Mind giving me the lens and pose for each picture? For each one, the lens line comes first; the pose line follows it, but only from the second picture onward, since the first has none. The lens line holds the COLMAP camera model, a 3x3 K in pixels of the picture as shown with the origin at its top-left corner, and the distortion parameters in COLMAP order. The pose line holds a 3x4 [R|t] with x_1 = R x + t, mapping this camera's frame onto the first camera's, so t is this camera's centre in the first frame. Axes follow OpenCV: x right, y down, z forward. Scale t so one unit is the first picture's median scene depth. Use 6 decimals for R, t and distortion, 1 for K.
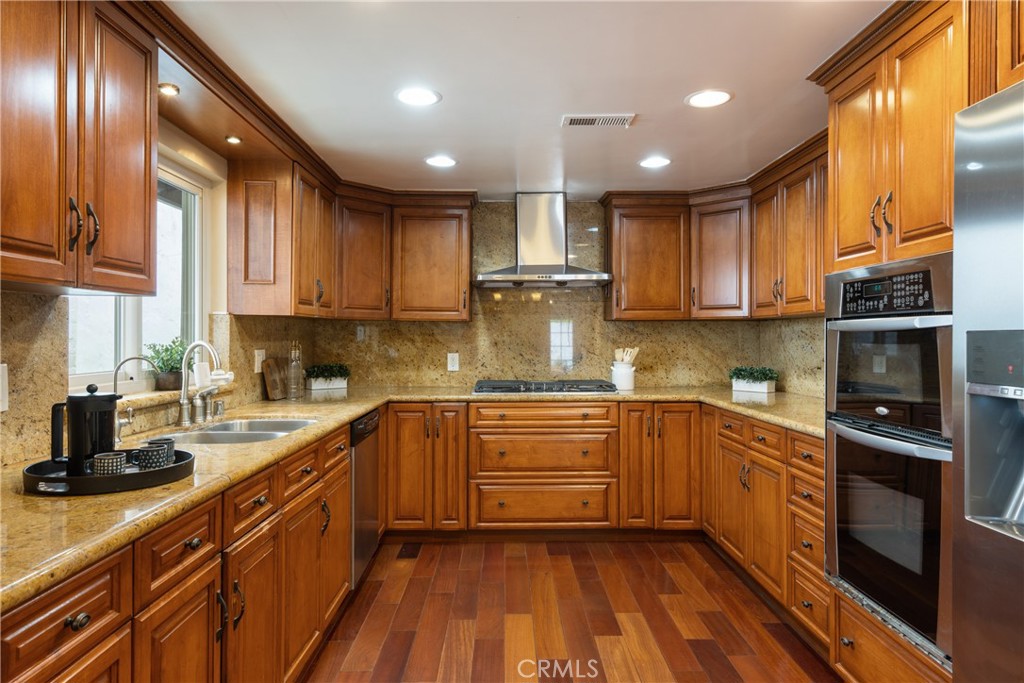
lens RADIAL K [[625.3, 0, 513.1], [0, 625.3, 336.7], [0, 0, 1]] dist [0.001478, 0.005590]
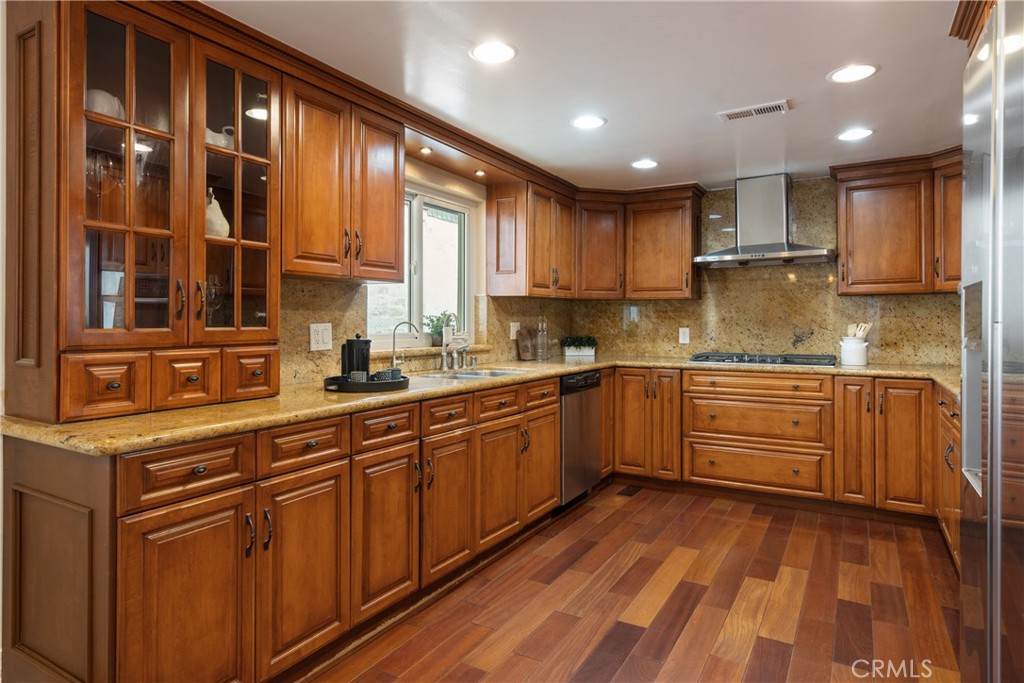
lens RADIAL K [[585.0, 0, 517.9], [0, 585.0, 321.6], [0, 0, 1]] dist [0.002367, 0.001542]
pose [[0.858810, -0.001402, -0.512292, 0.257884], [0.001611, 0.999999, -0.000035, 0.020221], [0.512291, -0.000795, 0.858812, -0.083040]]
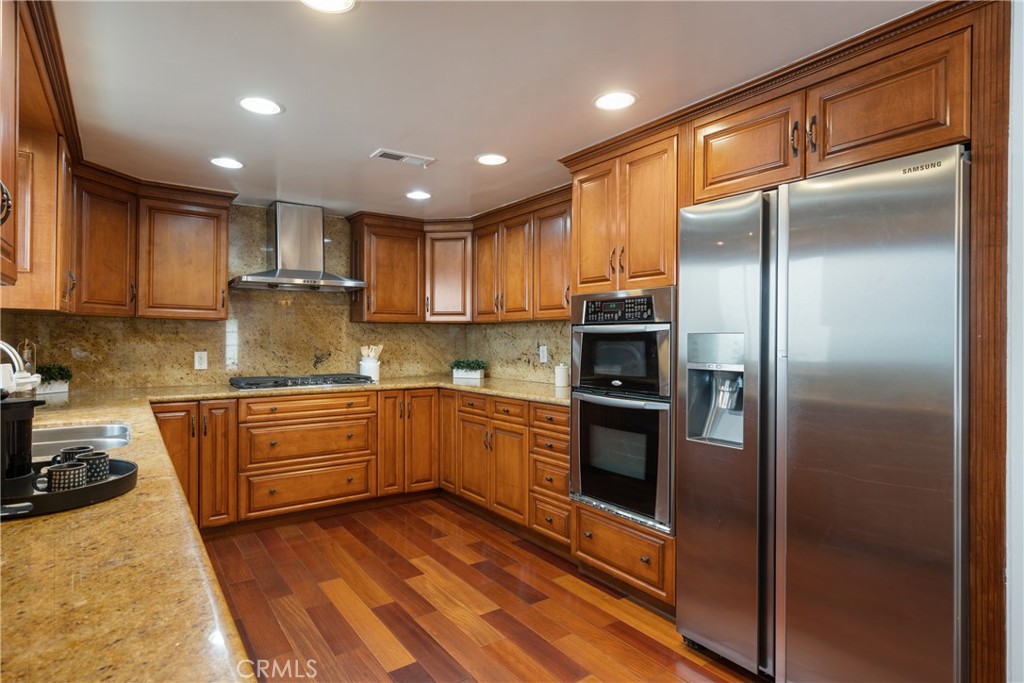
lens RADIAL K [[543.8, 0, 509.9], [0, 543.8, 342.8], [0, 0, 1]] dist [0.003170, 0.003011]
pose [[0.826789, -0.001820, 0.562509, -0.243710], [-0.004617, 0.999939, 0.010021, 0.001674], [-0.562493, -0.010882, 0.826730, 0.005288]]
